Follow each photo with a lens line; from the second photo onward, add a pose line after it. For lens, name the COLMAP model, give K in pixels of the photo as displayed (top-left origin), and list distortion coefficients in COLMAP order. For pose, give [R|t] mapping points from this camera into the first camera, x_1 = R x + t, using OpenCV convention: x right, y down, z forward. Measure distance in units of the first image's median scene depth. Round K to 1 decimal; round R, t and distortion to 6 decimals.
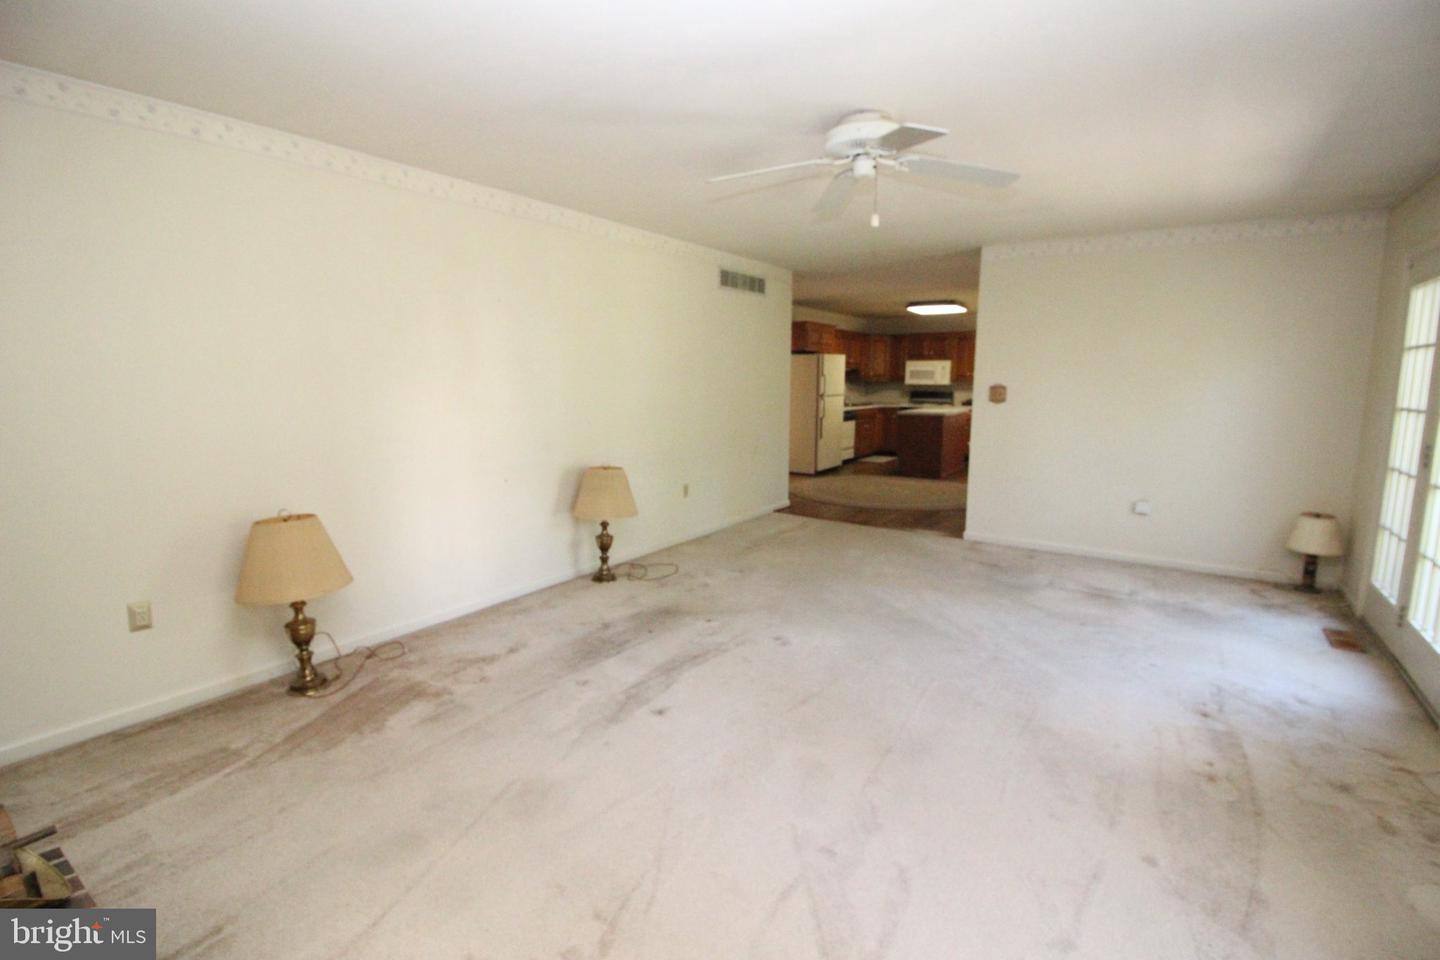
lens RADIAL K [[663.4, 0, 722.5], [0, 663.4, 478.0], [0, 0, 1]] dist [-0.009892, -0.004959]
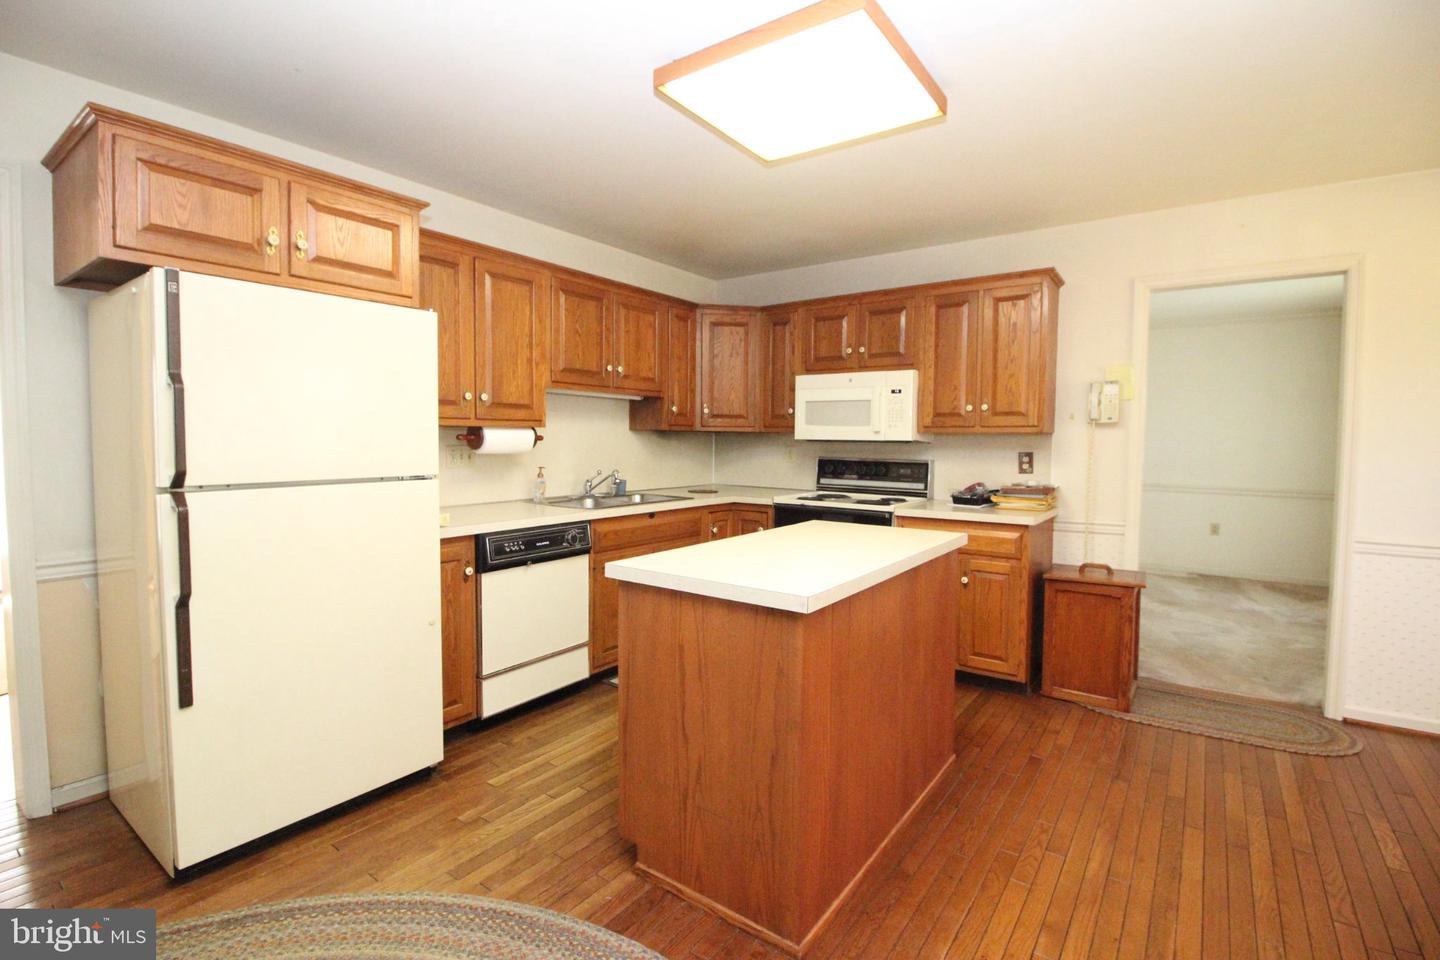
lens RADIAL K [[663.4, 0, 723.4], [0, 663.4, 473.9], [0, 0, 1]] dist [-0.009892, -0.004959]
pose [[0.999204, 0.004977, -0.039577, 0.253298], [-0.008561, 0.995821, -0.090919, -0.090778], [0.038959, 0.091186, 0.995072, 0.650661]]
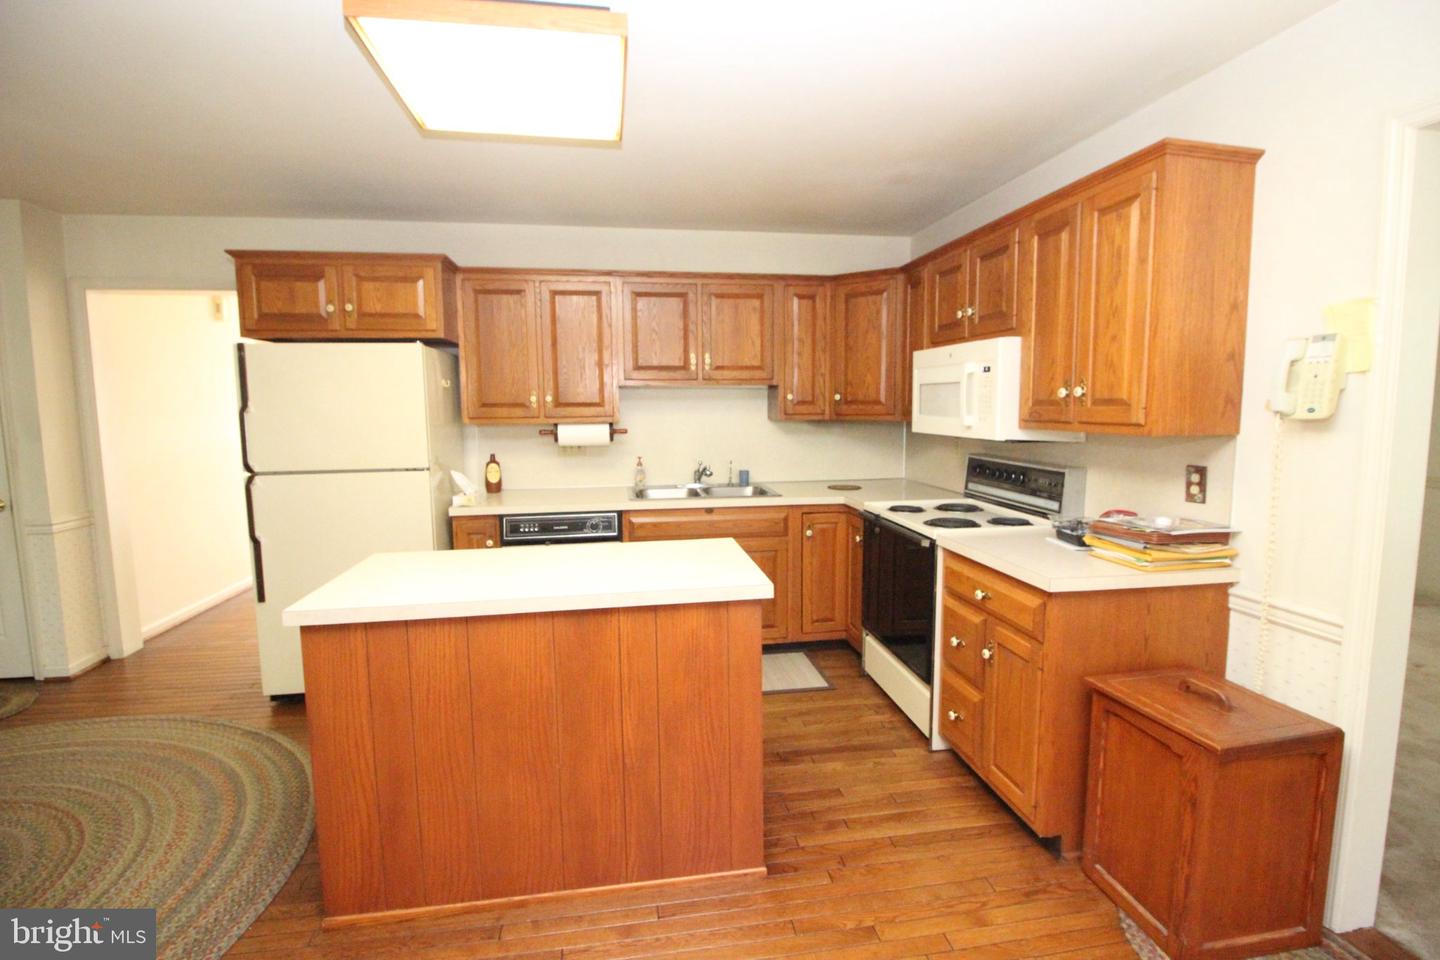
lens RADIAL K [[663.4, 0, 719.4], [0, 663.4, 475.5], [0, 0, 1]] dist [-0.009892, -0.004959]
pose [[0.680446, 0.068896, -0.729553, 0.430345], [-0.094376, 0.995519, 0.005989, -0.117455], [0.726696, 0.064777, 0.683898, 0.752308]]
